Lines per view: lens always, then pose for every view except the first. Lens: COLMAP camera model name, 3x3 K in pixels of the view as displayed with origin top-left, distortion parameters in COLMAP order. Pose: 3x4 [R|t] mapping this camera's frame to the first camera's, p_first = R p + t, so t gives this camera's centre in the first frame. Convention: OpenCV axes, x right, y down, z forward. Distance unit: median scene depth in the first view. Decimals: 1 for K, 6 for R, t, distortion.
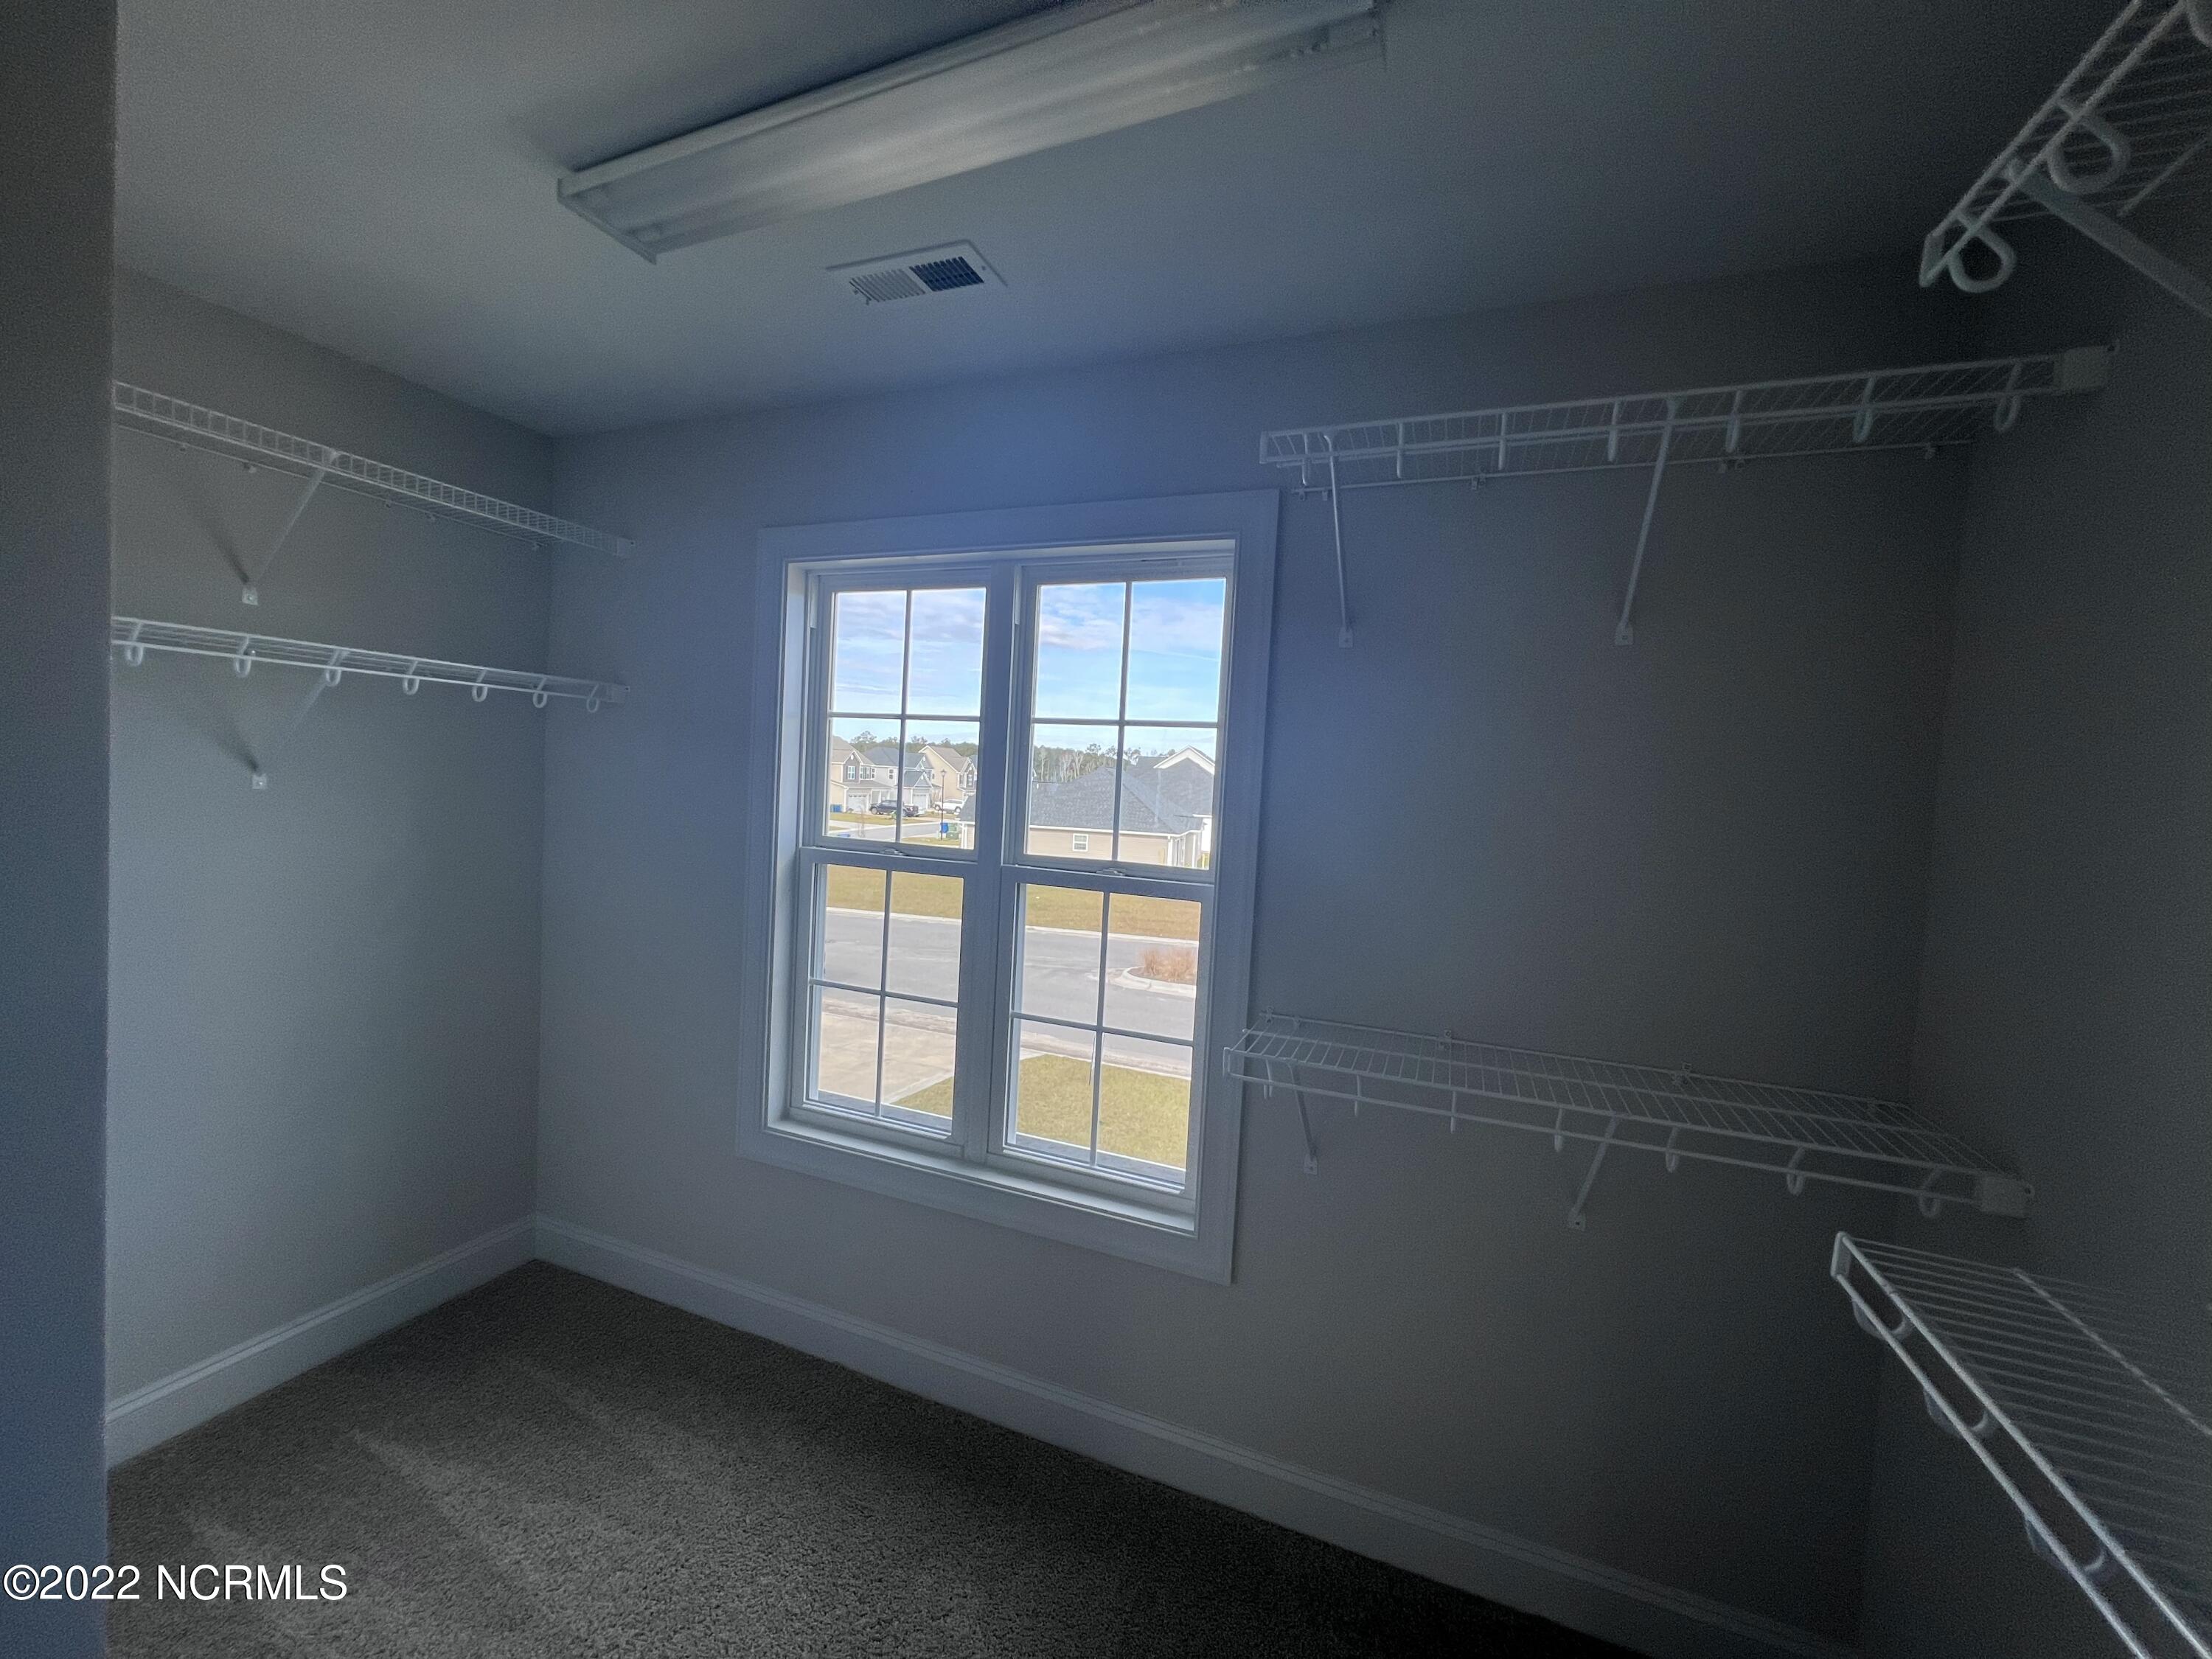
lens RADIAL K [[889.8, 0, 1102.9], [0, 889.8, 813.1], [0, 0, 1]] dist [-0.000090, -0.000075]
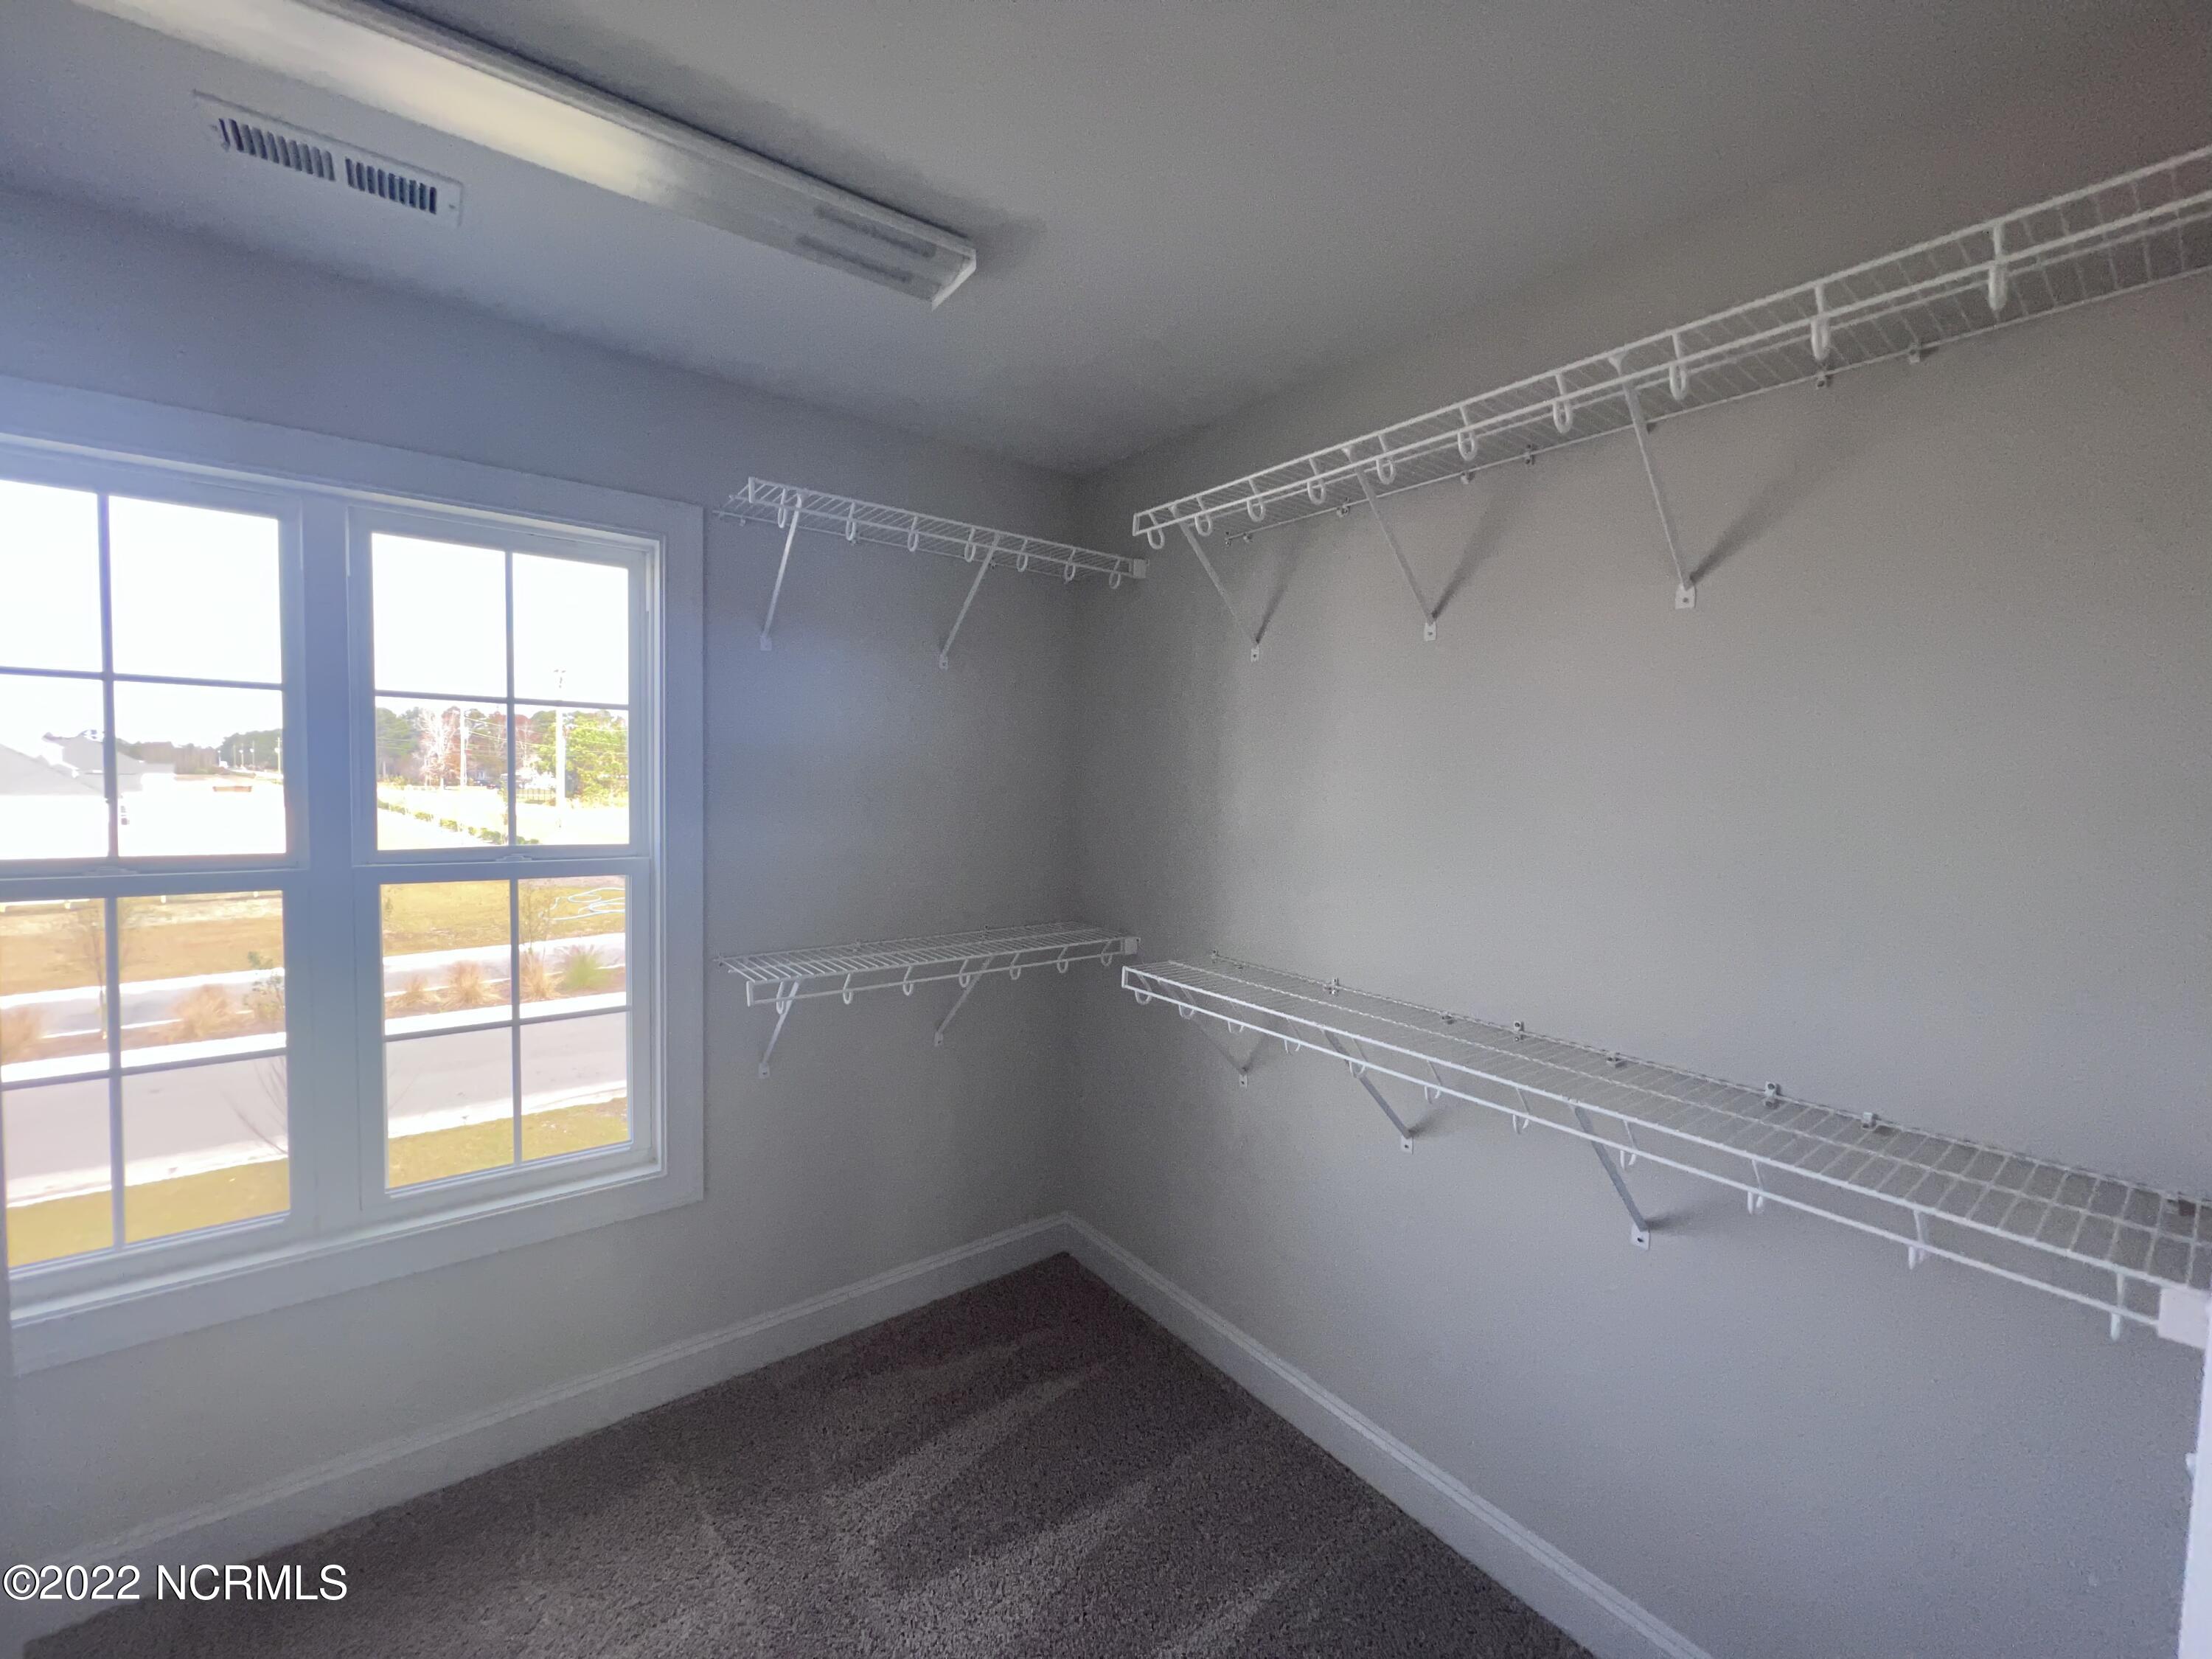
lens RADIAL K [[890.0, 0, 1106.4], [0, 890.0, 835.8], [0, 0, 1]] dist [-0.000490, 0.000013]
pose [[0.511298, -0.101843, 0.853348, -0.476459], [0.025208, 0.994304, 0.103561, -0.039717], [-0.859034, -0.031439, 0.510952, -0.040793]]
